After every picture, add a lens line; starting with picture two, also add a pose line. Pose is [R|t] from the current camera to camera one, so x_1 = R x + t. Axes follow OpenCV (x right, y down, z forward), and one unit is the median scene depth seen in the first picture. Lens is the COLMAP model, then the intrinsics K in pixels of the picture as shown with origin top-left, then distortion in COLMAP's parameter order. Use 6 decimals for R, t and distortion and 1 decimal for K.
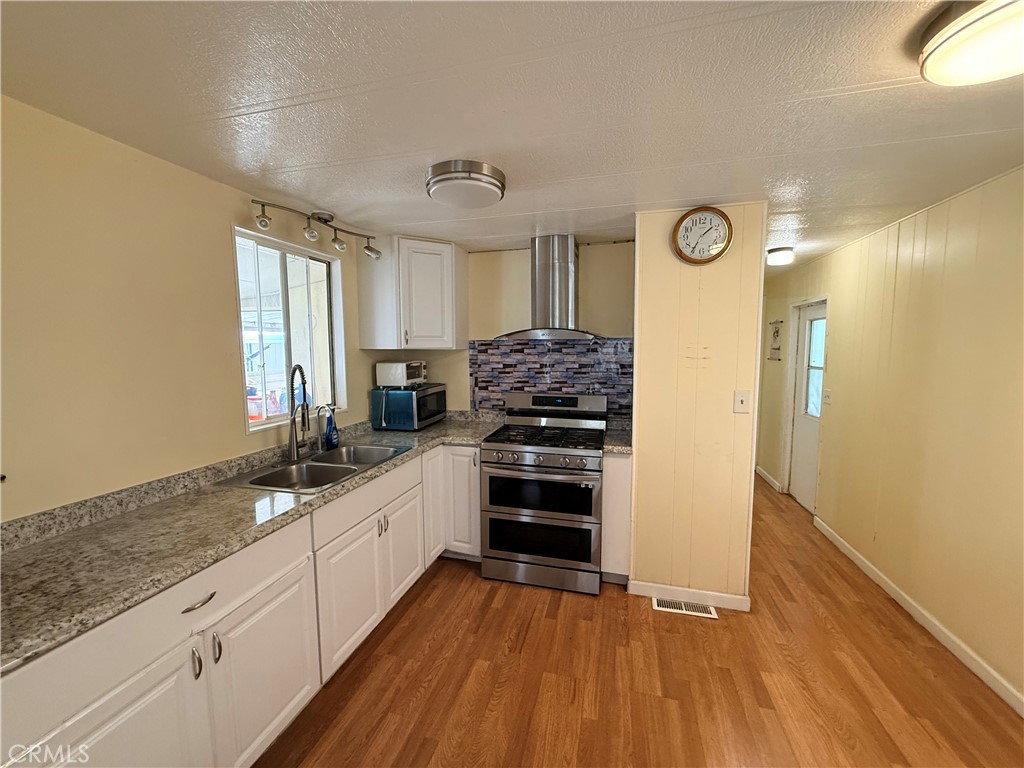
lens RADIAL K [[410.8, 0, 508.9], [0, 410.8, 386.5], [0, 0, 1]] dist [-0.002236, -0.000099]
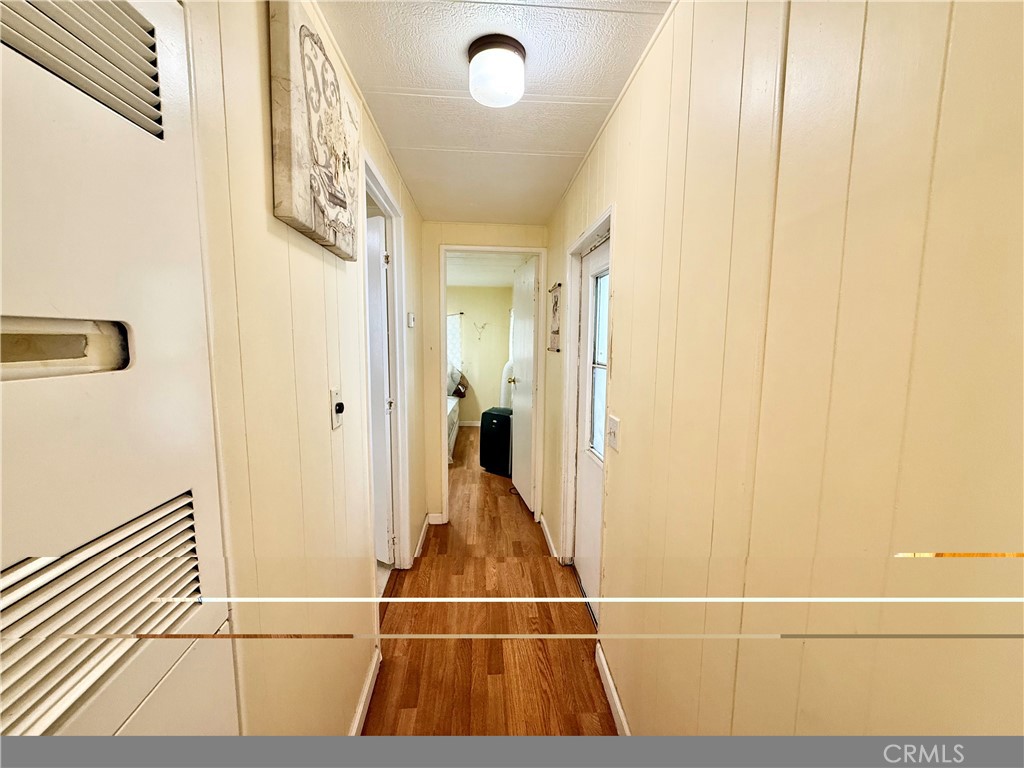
lens RADIAL K [[410.8, 0, 508.9], [0, 410.8, 386.5], [0, 0, 1]] dist [-0.002236, -0.000099]
pose [[0.946595, -0.033096, 0.320723, 0.568725], [0.025635, 0.999294, 0.027458, -0.045272], [-0.321406, -0.017770, 0.946775, 0.661543]]
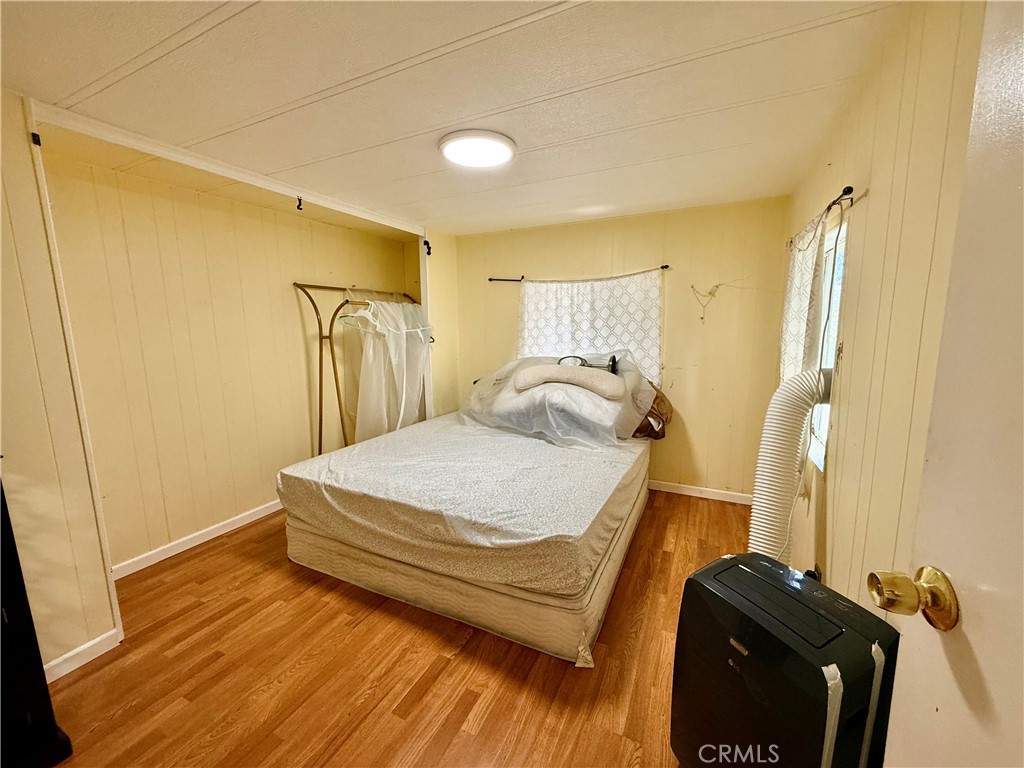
lens RADIAL K [[410.8, 0, 508.9], [0, 410.8, 386.5], [0, 0, 1]] dist [-0.002236, -0.000099]
pose [[0.981833, 0.010958, -0.189431, 0.662512], [-0.003099, 0.999124, 0.041730, -0.067761], [0.189722, -0.040385, 0.981007, 0.999184]]
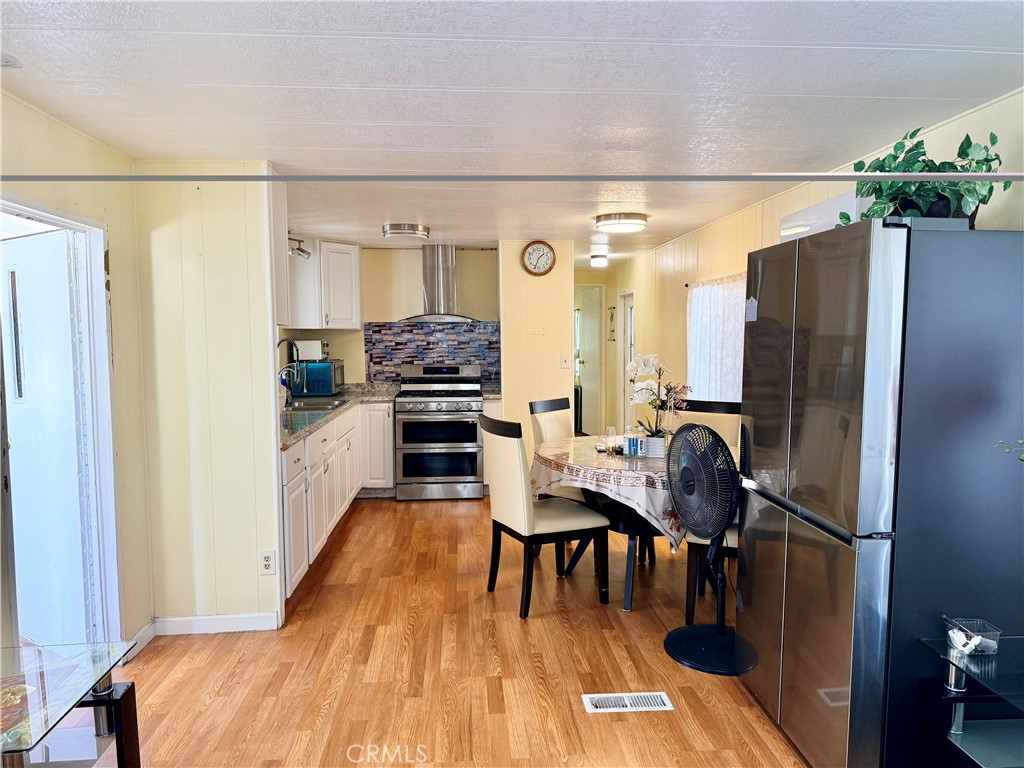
lens RADIAL K [[710.8, 0, 514.1], [0, 710.8, 403.0], [0, 0, 1]] dist [0.079599, 0.000118]
pose [[0.942497, -0.033031, 0.332578, -0.412015], [0.032987, 0.999439, 0.005782, 0.130741], [-0.332583, 0.005521, 0.943058, -1.158811]]
